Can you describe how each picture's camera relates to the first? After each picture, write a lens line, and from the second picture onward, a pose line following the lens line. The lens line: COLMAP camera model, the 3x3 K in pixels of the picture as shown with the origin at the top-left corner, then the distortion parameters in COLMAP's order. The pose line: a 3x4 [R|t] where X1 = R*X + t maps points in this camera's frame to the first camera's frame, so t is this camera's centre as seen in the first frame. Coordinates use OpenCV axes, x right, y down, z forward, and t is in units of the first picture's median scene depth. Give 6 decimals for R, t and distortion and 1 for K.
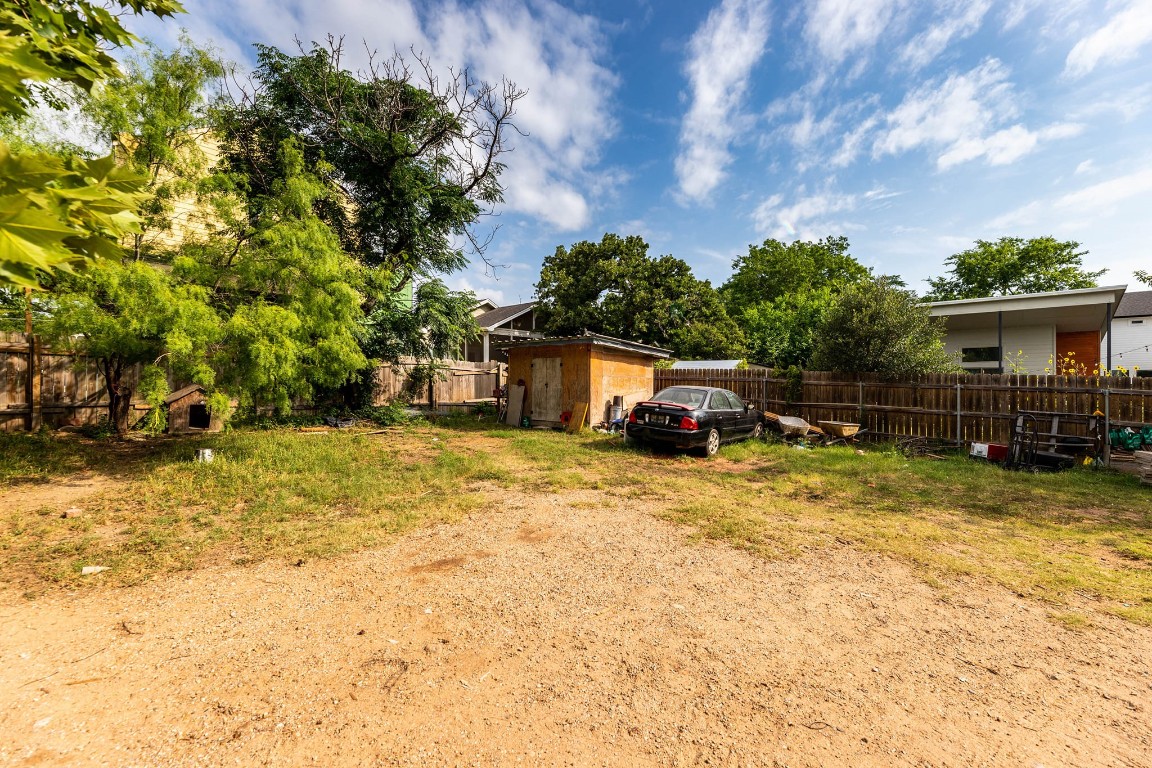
lens RADIAL K [[465.8, 0, 584.3], [0, 465.8, 380.0], [0, 0, 1]] dist [-0.001862, 0.000197]
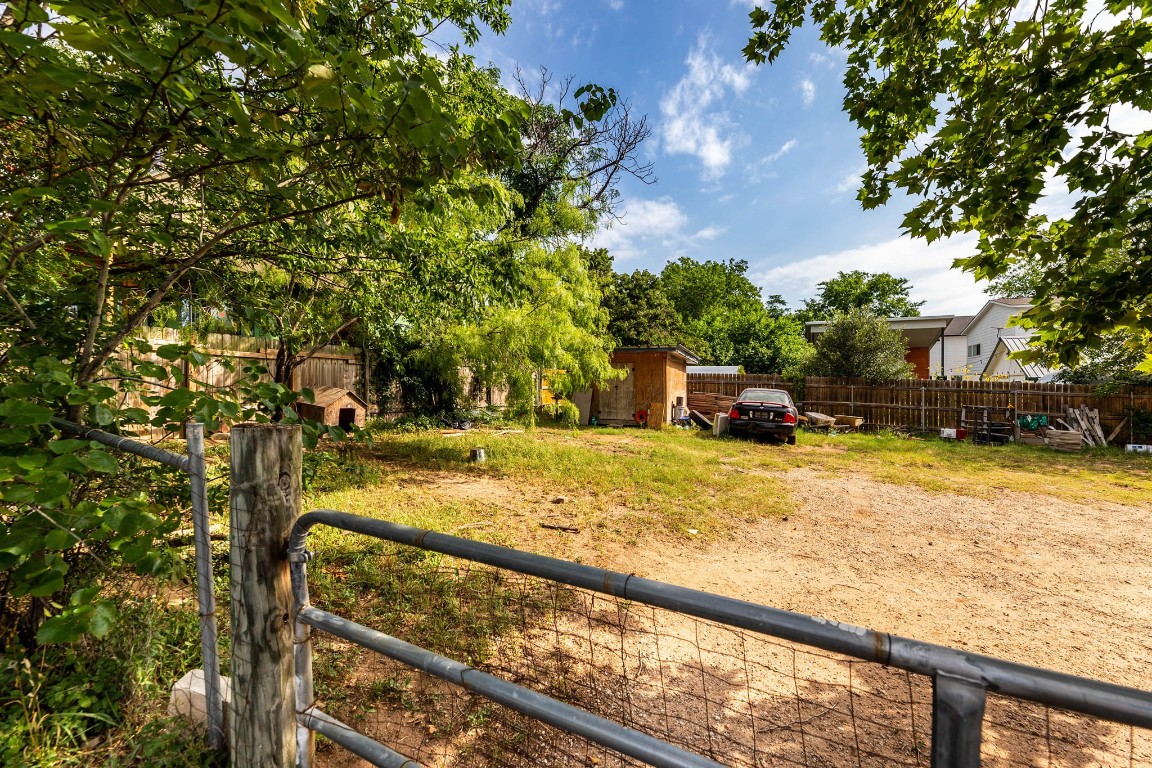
lens RADIAL K [[465.8, 0, 575.5], [0, 465.8, 386.7], [0, 0, 1]] dist [-0.001862, 0.000197]
pose [[0.962193, 0.000021, 0.272369, -0.439949], [-0.003281, 0.999928, 0.011513, -0.003796], [-0.272349, -0.011971, 0.962124, -0.044086]]
